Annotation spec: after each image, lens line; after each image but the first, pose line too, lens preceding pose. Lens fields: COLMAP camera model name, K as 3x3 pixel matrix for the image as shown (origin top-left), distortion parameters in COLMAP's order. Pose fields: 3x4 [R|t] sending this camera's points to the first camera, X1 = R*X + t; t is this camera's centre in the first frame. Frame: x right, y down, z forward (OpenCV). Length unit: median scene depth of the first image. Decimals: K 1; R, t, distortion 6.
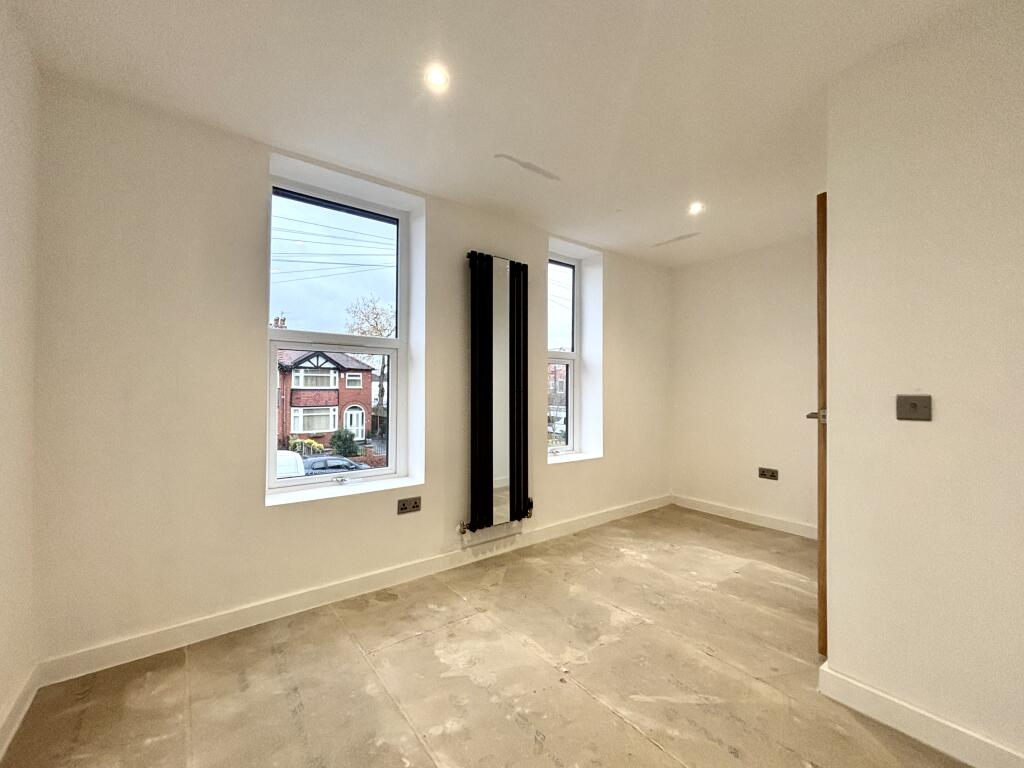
lens RADIAL K [[413.5, 0, 515.1], [0, 413.5, 385.1], [0, 0, 1]] dist [-0.001032, 0.000878]
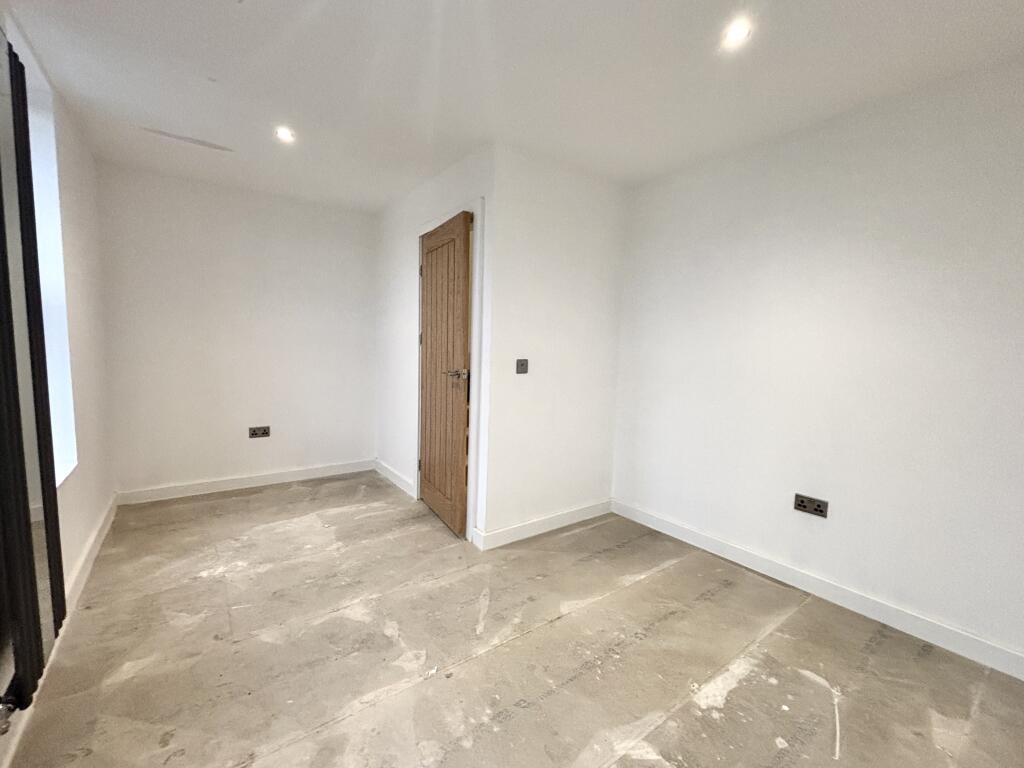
lens RADIAL K [[413.5, 0, 516.6], [0, 413.5, 383.7], [0, 0, 1]] dist [-0.001032, 0.000878]
pose [[0.060520, -0.098143, 0.993330, -0.680506], [-0.035146, 0.994328, 0.100382, -0.040706], [-0.997548, -0.040987, 0.056727, 0.750434]]
